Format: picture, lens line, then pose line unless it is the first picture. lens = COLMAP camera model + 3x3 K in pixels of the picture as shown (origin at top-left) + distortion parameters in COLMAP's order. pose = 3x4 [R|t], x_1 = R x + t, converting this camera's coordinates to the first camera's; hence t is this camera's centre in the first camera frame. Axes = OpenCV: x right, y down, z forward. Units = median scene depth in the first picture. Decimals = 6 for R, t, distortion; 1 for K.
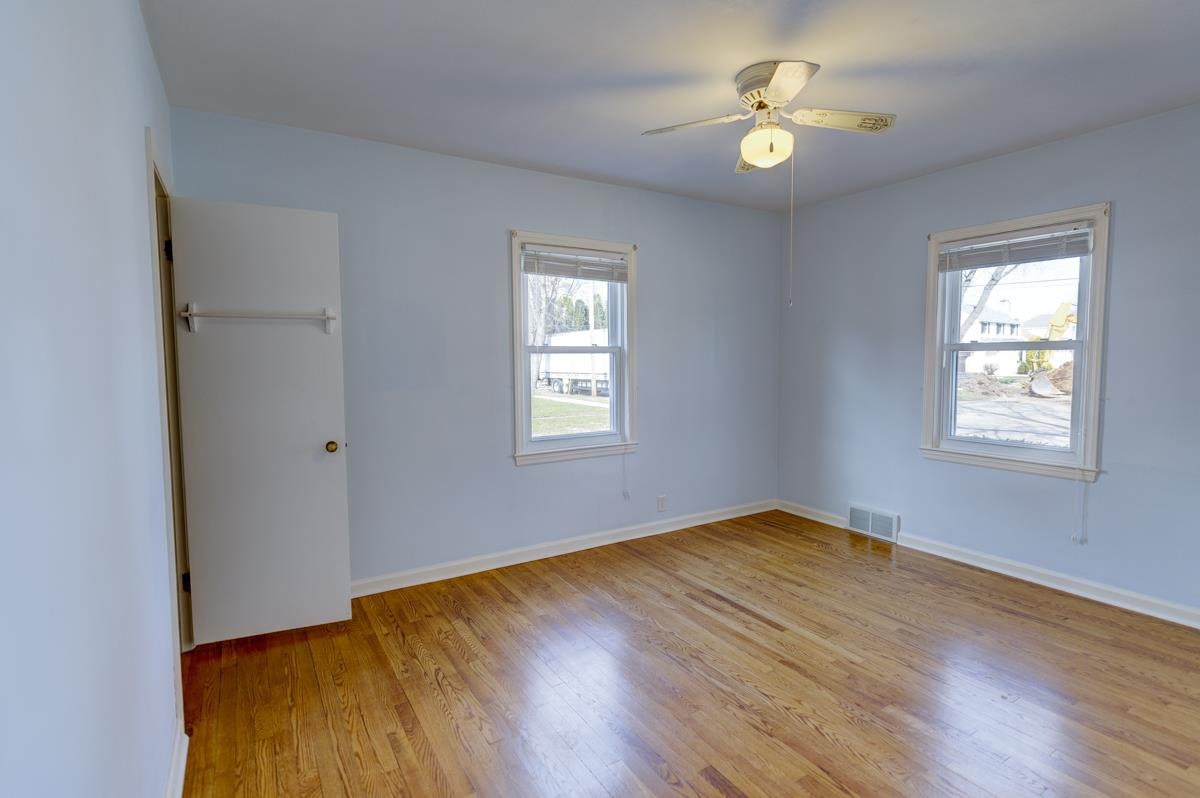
lens RADIAL K [[580.5, 0, 604.7], [0, 580.5, 394.7], [0, 0, 1]] dist [0.000697, 0.000035]
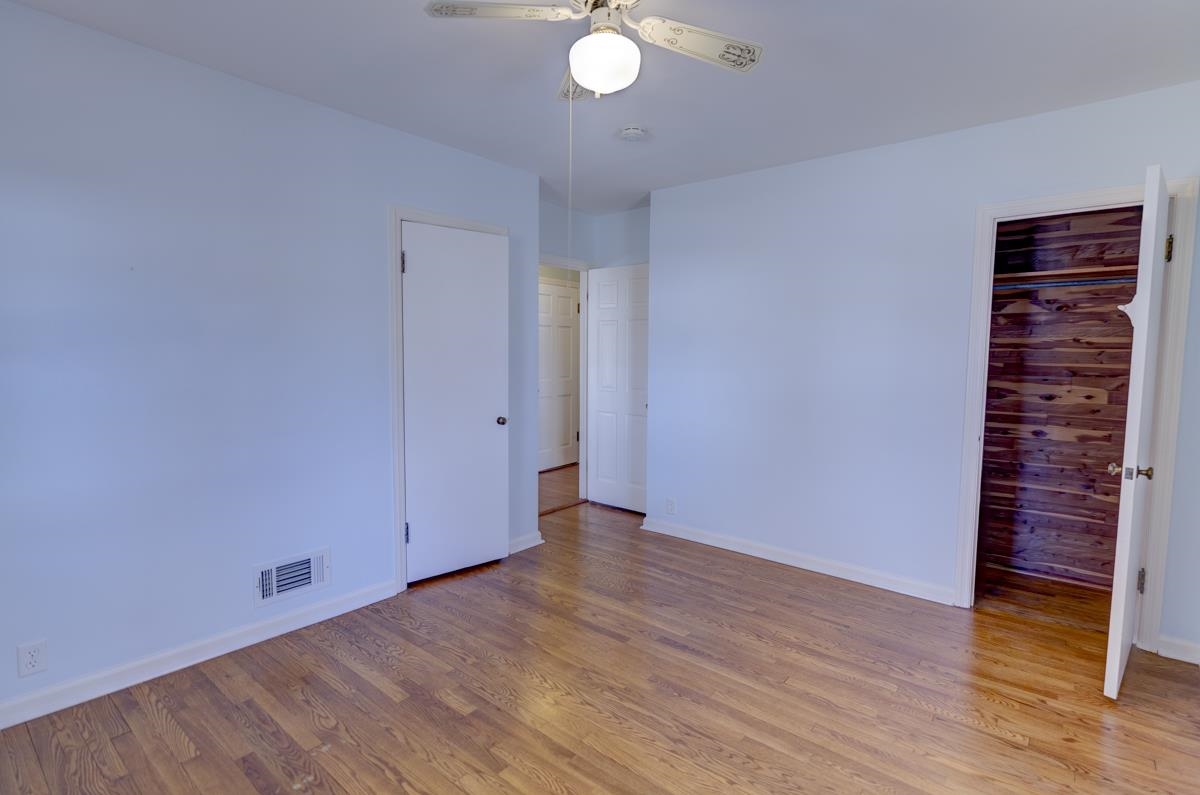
lens RADIAL K [[580.5, 0, 604.7], [0, 580.5, 393.2], [0, 0, 1]] dist [0.000697, 0.000035]
pose [[-0.950054, 0.024720, -0.311105, 0.512013], [-0.022488, 0.988844, 0.147246, -0.131022], [0.311275, 0.146888, -0.938899, 1.741228]]
